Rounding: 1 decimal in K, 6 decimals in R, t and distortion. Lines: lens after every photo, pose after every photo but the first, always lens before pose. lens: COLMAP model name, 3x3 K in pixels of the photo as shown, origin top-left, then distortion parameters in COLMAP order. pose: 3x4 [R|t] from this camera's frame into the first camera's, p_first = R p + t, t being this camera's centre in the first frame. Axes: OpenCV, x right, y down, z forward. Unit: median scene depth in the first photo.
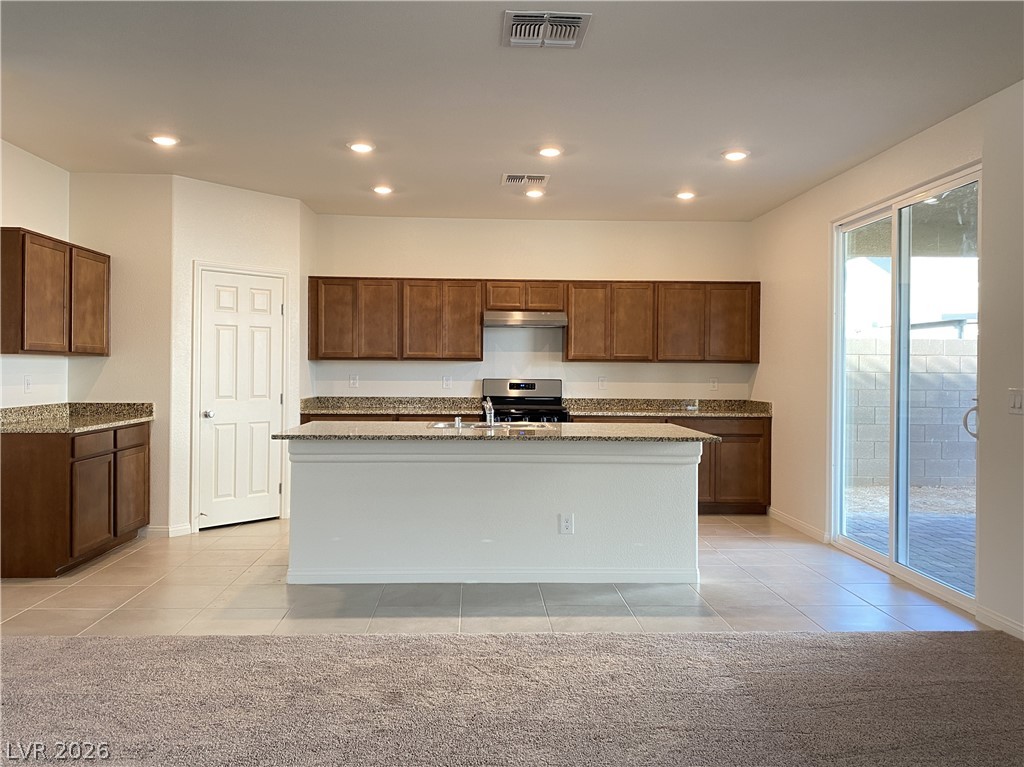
lens RADIAL K [[796.6, 0, 527.9], [0, 796.6, 370.0], [0, 0, 1]] dist [0.032403, -0.019898]
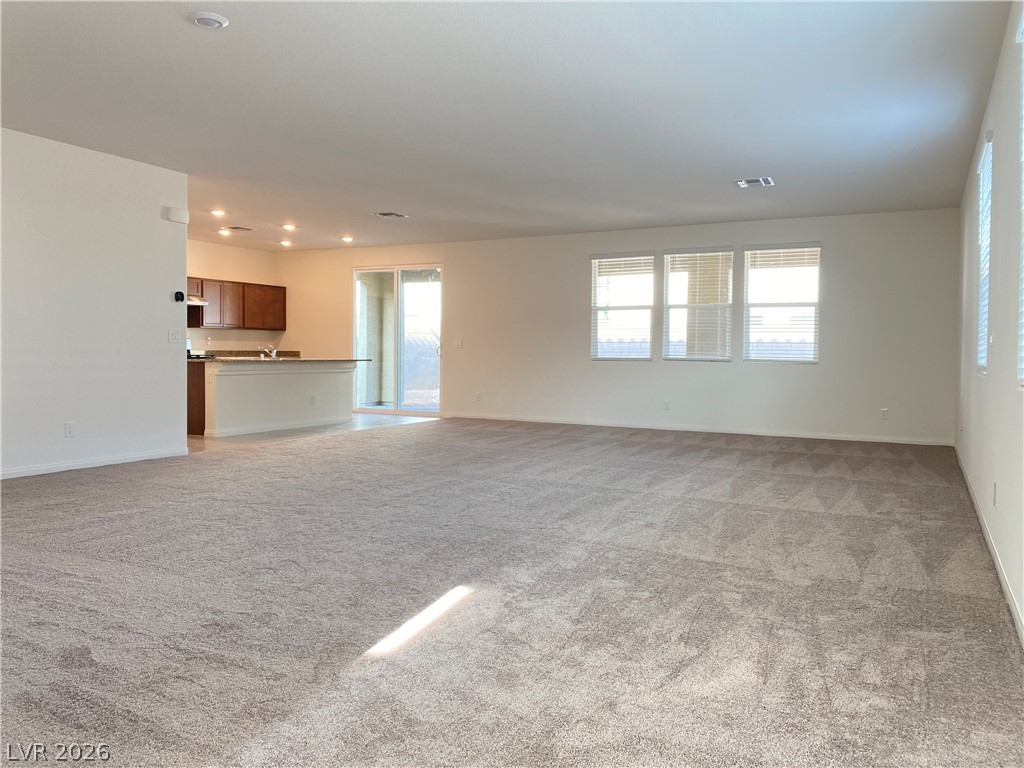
lens RADIAL K [[796.6, 0, 513.7], [0, 796.6, 382.5], [0, 0, 1]] dist [0.032403, -0.019898]
pose [[0.511326, -0.036956, 0.858592, -1.202613], [-0.004319, 0.998952, 0.045570, 0.029401], [-0.859376, -0.027010, 0.510630, -0.478512]]
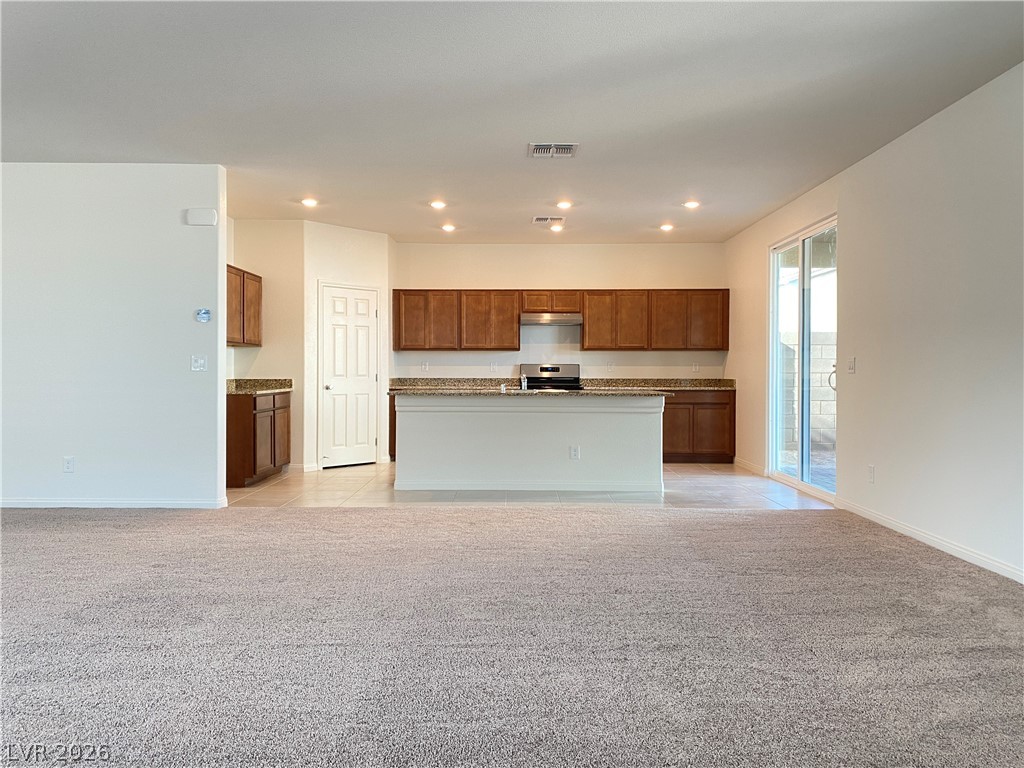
lens RADIAL K [[796.6, 0, 514.4], [0, 796.6, 383.3], [0, 0, 1]] dist [0.032403, -0.019898]
pose [[0.997683, -0.004266, -0.067902, 0.028149], [0.005062, 0.999920, 0.011564, 0.033034], [0.067848, -0.011881, 0.997625, -0.394078]]
